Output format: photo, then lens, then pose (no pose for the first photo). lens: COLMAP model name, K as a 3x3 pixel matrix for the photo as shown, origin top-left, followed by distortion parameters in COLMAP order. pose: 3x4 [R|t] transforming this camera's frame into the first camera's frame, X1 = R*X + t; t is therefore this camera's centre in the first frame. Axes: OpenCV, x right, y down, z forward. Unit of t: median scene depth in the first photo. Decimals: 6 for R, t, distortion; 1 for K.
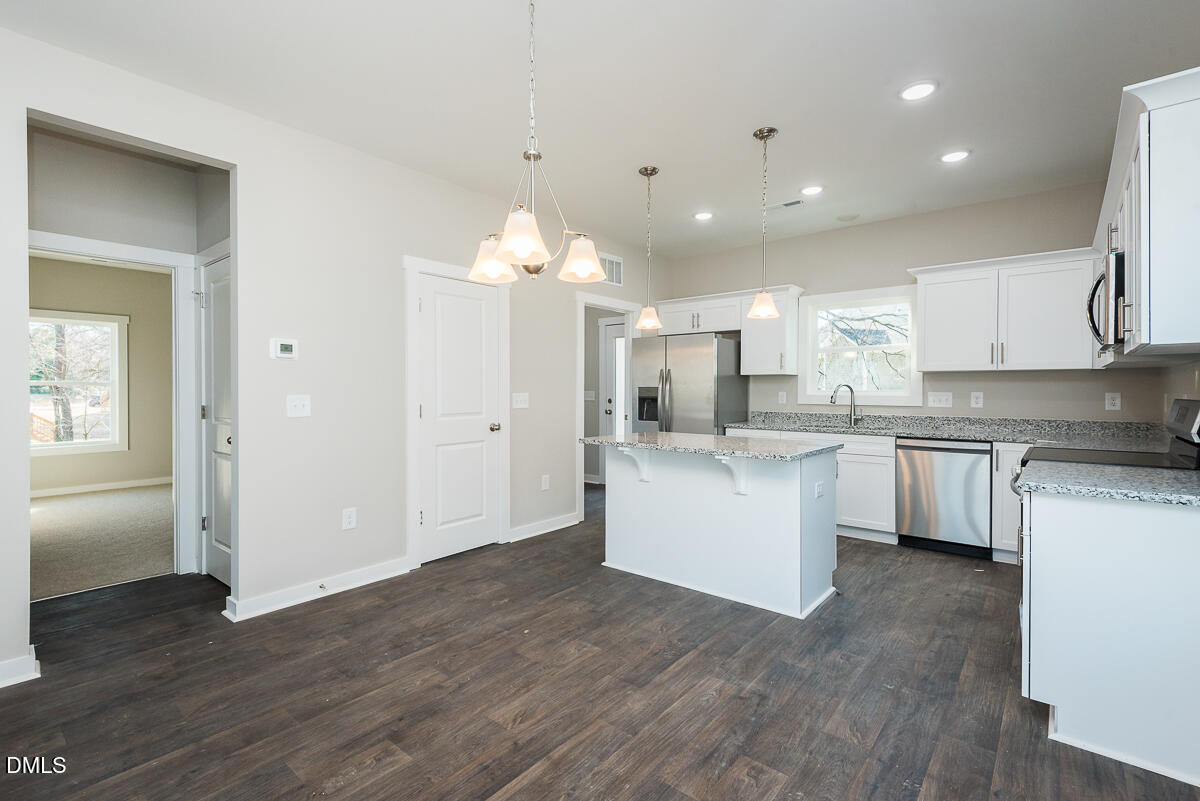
lens RADIAL K [[548.1, 0, 599.2], [0, 548.1, 395.1], [0, 0, 1]] dist [0.036213, -0.017399]
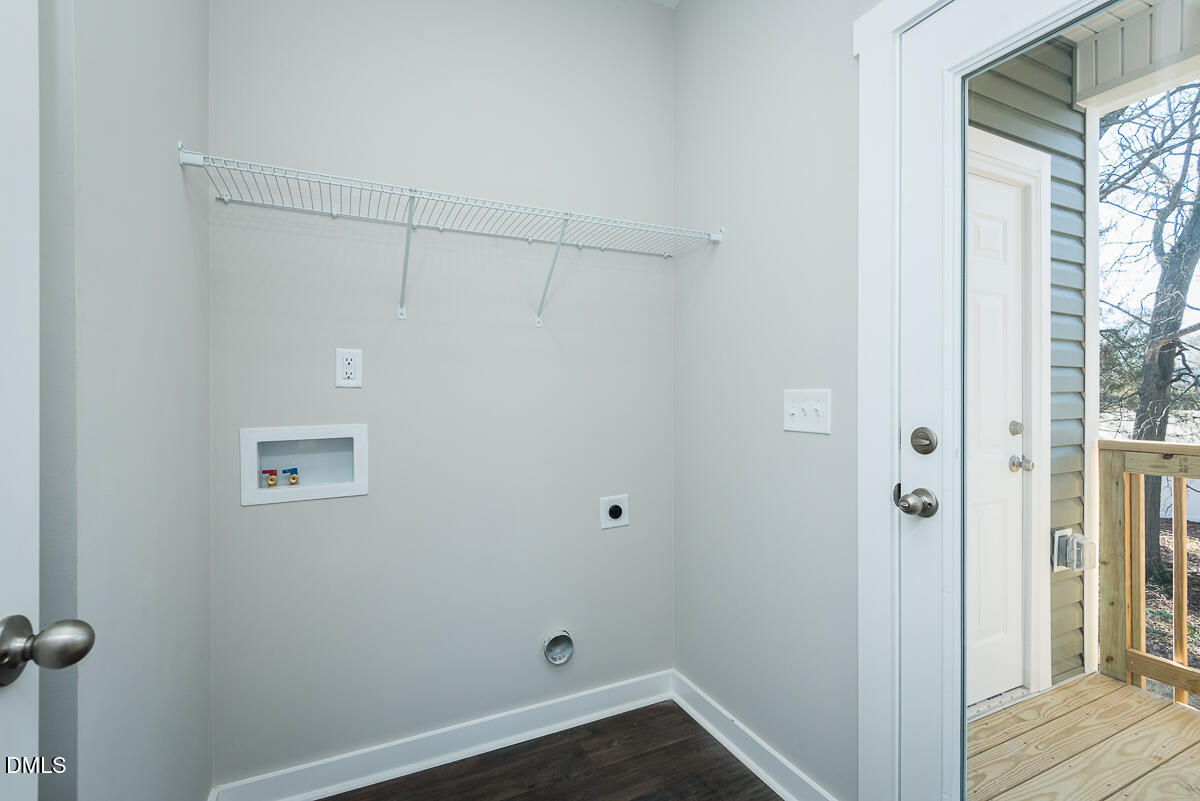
lens RADIAL K [[543.1, 0, 599.3], [0, 543.1, 383.6], [0, 0, 1]] dist [0.034717, -0.018488]
pose [[0.895399, -0.003475, -0.445251, 0.007908], [-0.005056, 0.999826, -0.017972, -0.008483], [0.445236, 0.018343, 0.895225, 1.352895]]
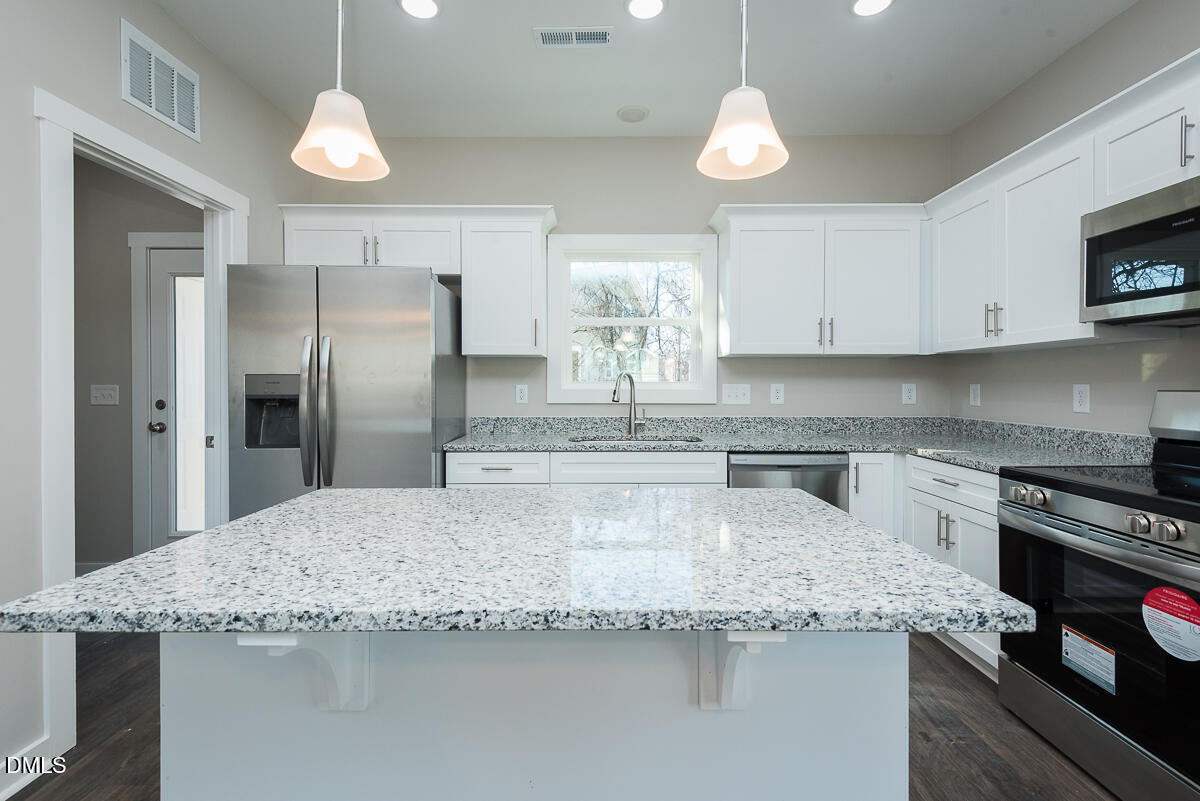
lens RADIAL K [[550.0, 0, 599.6], [0, 550.0, 387.9], [0, 0, 1]] dist [0.036501, -0.019799]
pose [[0.767680, -0.006048, 0.640804, 0.001840], [0.008238, 0.999966, -0.000431, -0.001456], [-0.640780, 0.005610, 0.767704, 0.625360]]
